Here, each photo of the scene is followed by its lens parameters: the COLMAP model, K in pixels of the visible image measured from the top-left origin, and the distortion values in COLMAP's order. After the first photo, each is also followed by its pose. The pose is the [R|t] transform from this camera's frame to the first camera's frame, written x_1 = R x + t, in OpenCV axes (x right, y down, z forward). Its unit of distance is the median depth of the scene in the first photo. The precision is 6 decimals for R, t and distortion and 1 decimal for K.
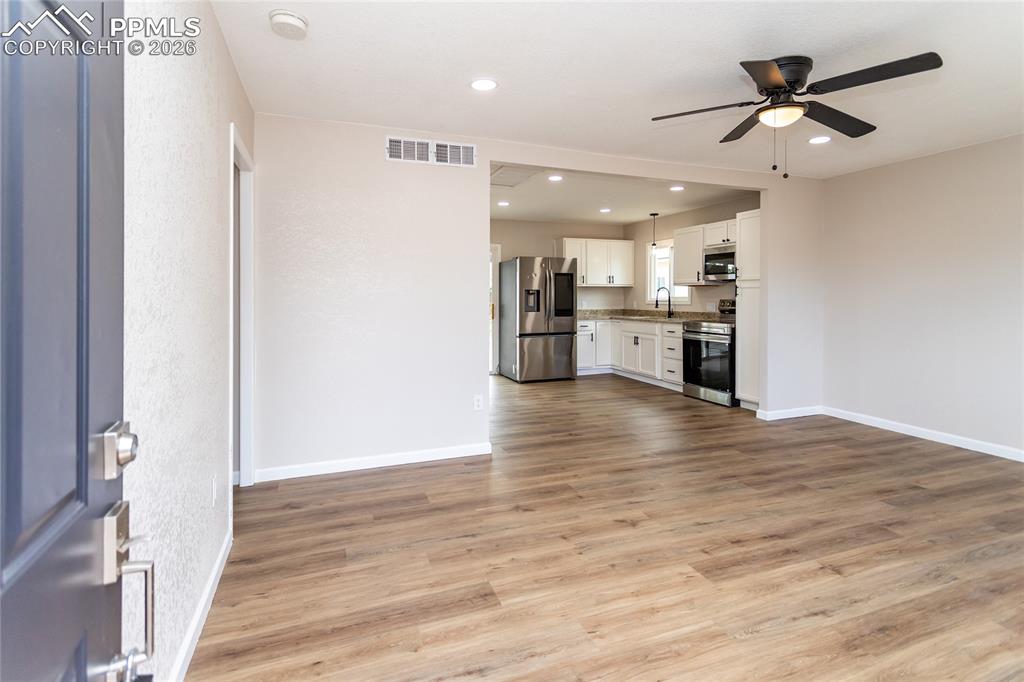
lens RADIAL K [[505.3, 0, 509.9], [0, 505.3, 287.1], [0, 0, 1]] dist [-0.000147, 0.000151]
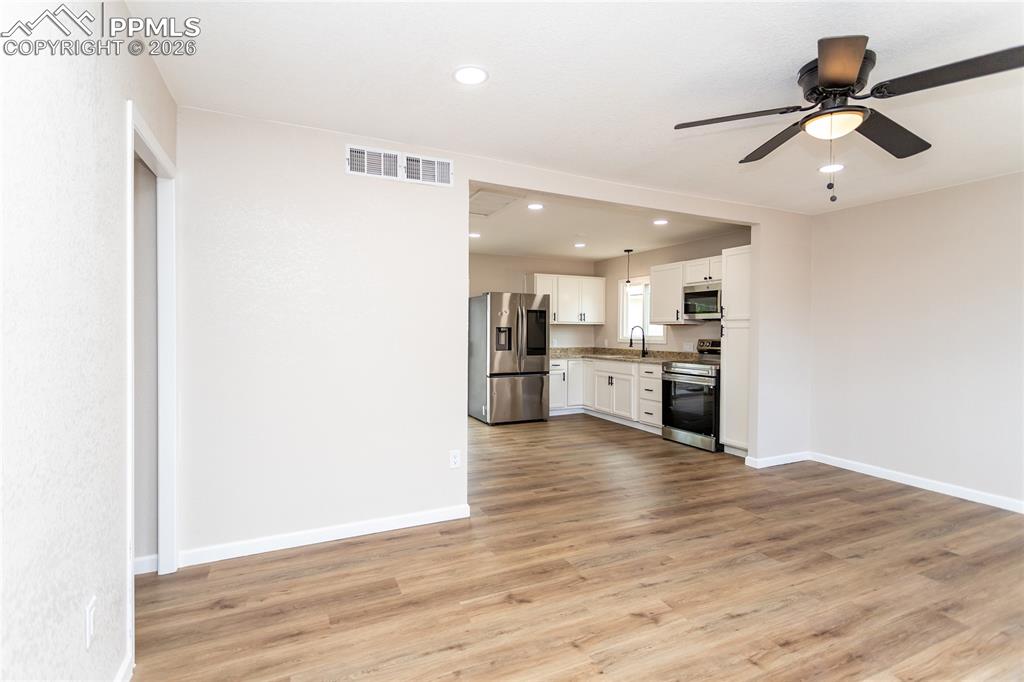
lens RADIAL K [[483.9, 0, 504.1], [0, 483.9, 328.1], [0, 0, 1]] dist [0.001643, 0.000078]
pose [[0.997230, 0.008128, 0.073935, -0.039424], [-0.008988, 0.999896, 0.011313, -0.005753], [-0.073836, -0.011946, 0.997199, 0.158308]]
